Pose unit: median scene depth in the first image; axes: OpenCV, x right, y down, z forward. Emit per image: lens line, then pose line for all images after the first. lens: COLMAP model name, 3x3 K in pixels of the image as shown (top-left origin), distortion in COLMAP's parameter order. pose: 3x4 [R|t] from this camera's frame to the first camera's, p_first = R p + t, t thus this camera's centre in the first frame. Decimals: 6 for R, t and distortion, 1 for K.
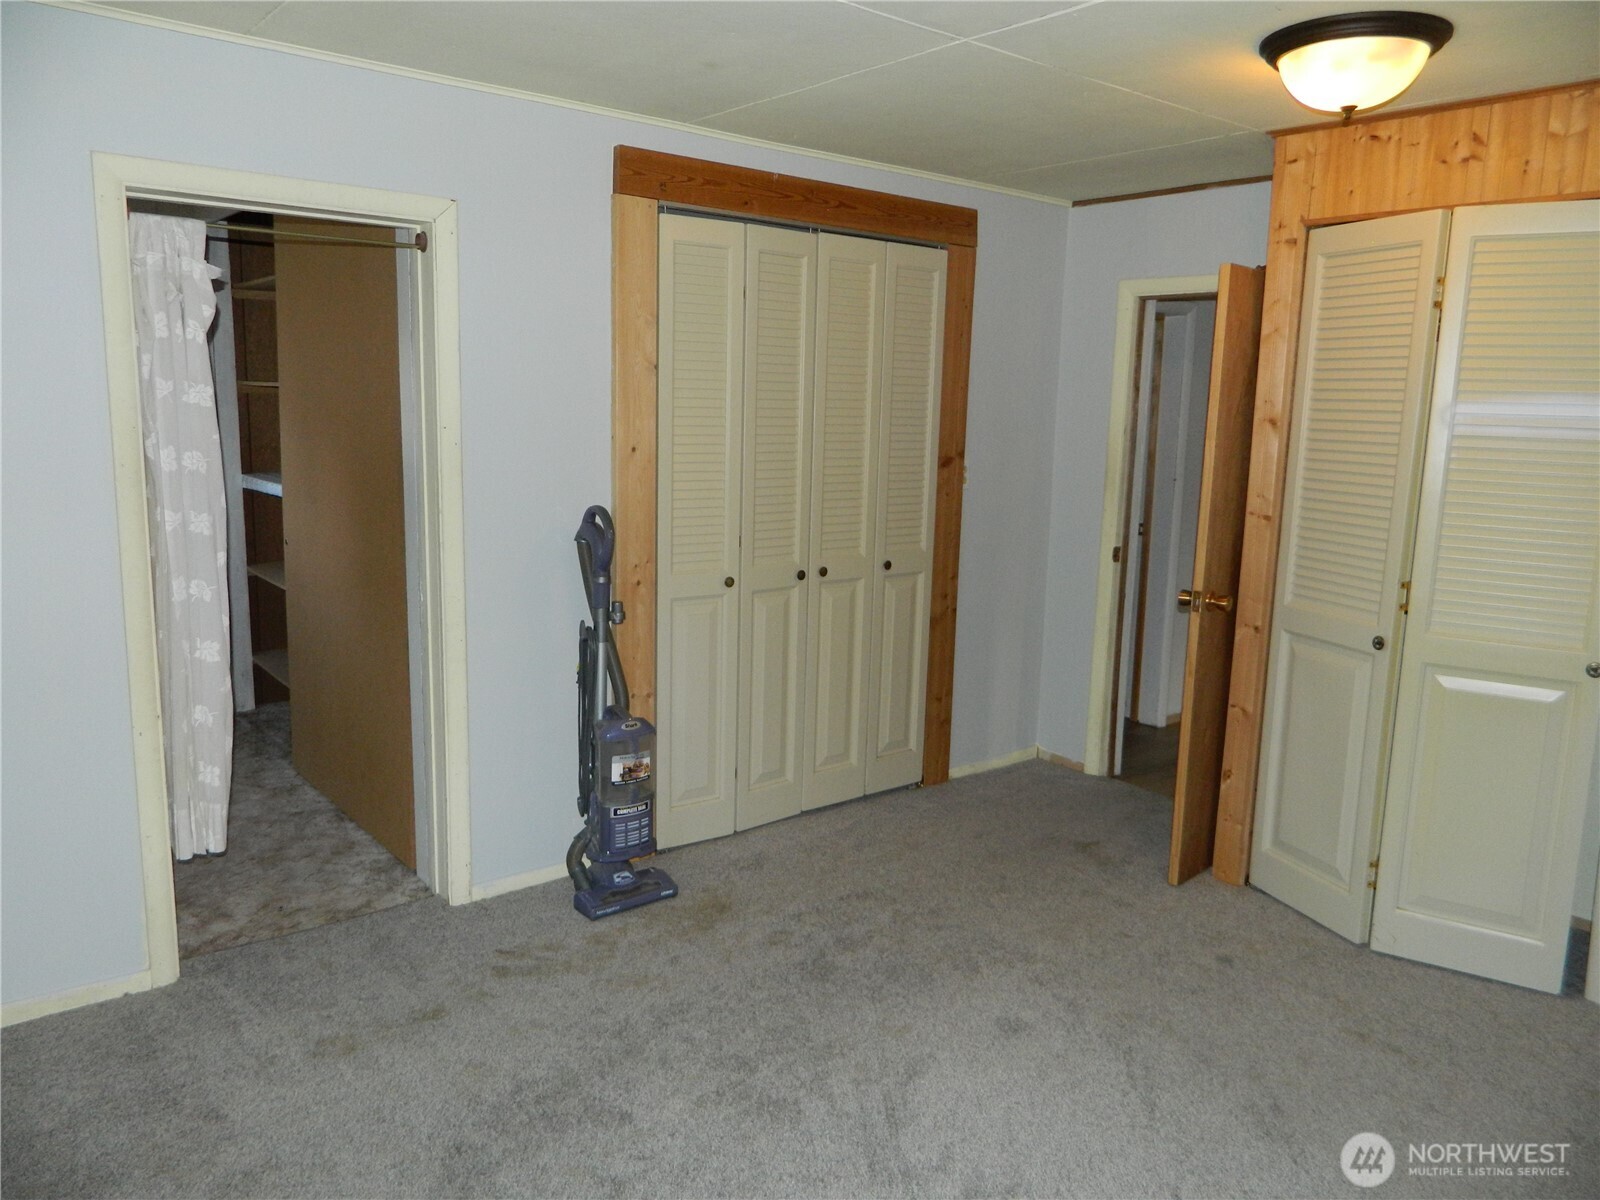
lens RADIAL K [[1171.9, 0, 800.0], [0, 1171.9, 600.0], [0, 0, 1]] dist [-0.004368, -0.000242]
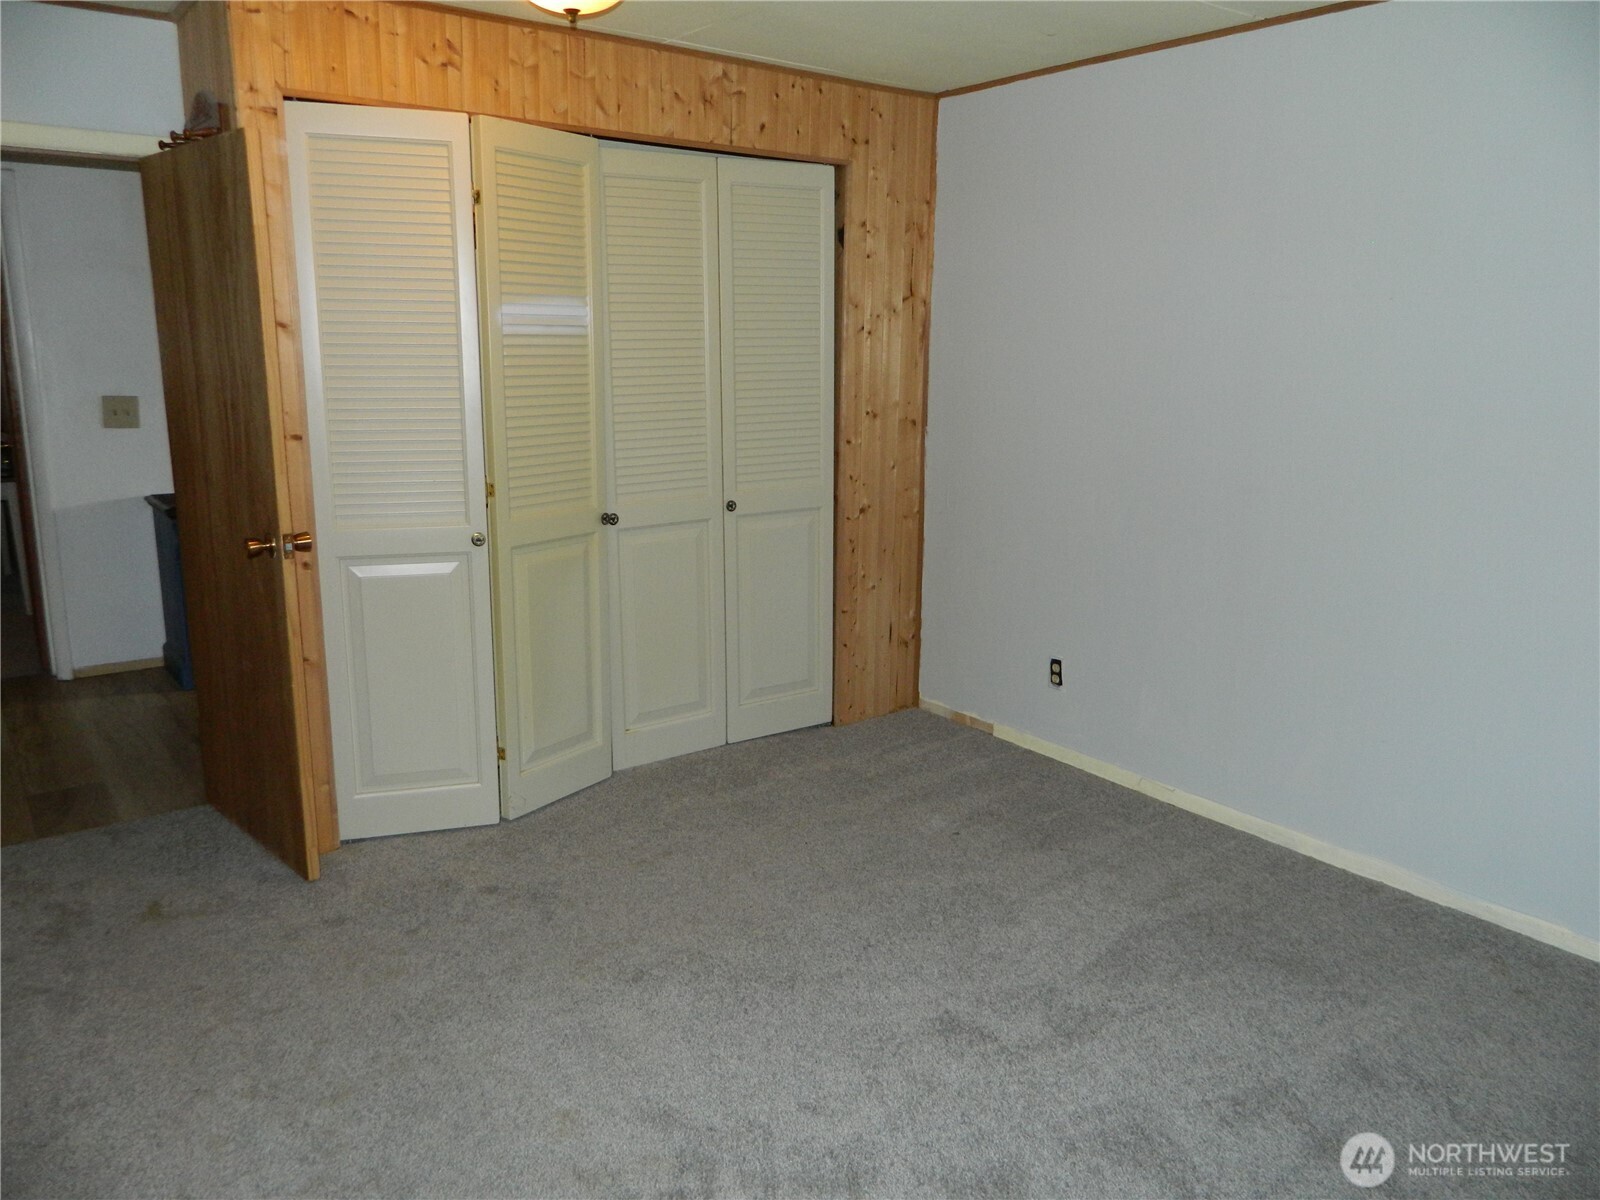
lens RADIAL K [[1212.8, 0, 800.0], [0, 1212.8, 600.0], [0, 0, 1]] dist [0.027499, 0.002985]
pose [[0.049296, -0.237384, 0.970164, -0.577844], [0.167352, 0.959576, 0.226290, -0.114030], [-0.984664, 0.151204, 0.087030, 0.669764]]
